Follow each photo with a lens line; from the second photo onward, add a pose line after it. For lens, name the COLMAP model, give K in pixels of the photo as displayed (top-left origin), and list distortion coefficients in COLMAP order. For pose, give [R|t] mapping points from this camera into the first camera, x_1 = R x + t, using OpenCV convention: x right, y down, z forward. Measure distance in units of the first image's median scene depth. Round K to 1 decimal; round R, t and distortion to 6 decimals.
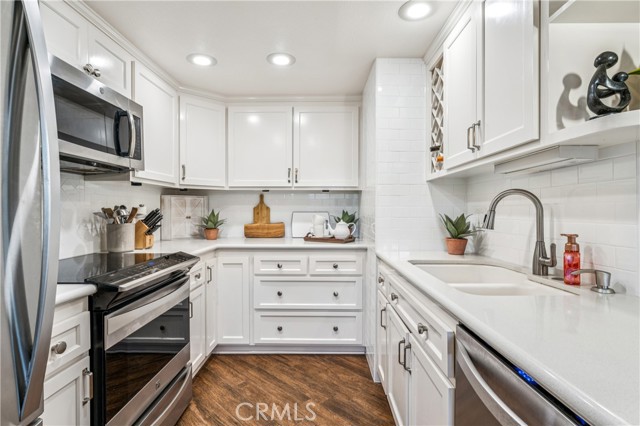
lens RADIAL K [[319.1, 0, 321.8], [0, 319.1, 210.6], [0, 0, 1]] dist [-0.005040, 0.000656]
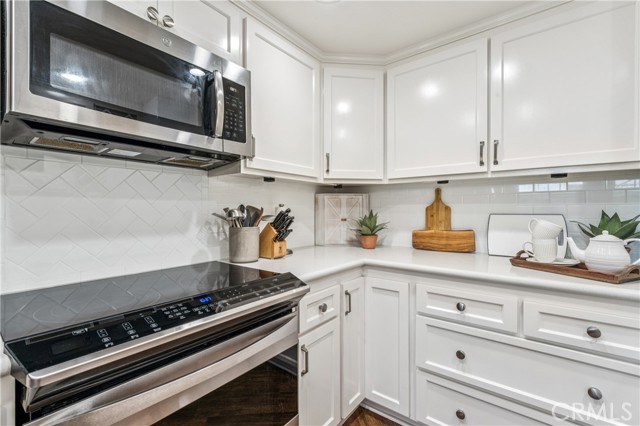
lens RADIAL K [[293.8, 0, 312.2], [0, 293.8, 210.2], [0, 0, 1]] dist [-0.004778, 0.002181]
pose [[0.795545, -0.000918, -0.605894, -0.023352], [-0.002760, 0.999983, -0.005139, 0.000704], [0.605889, 0.005760, 0.795529, 0.405968]]
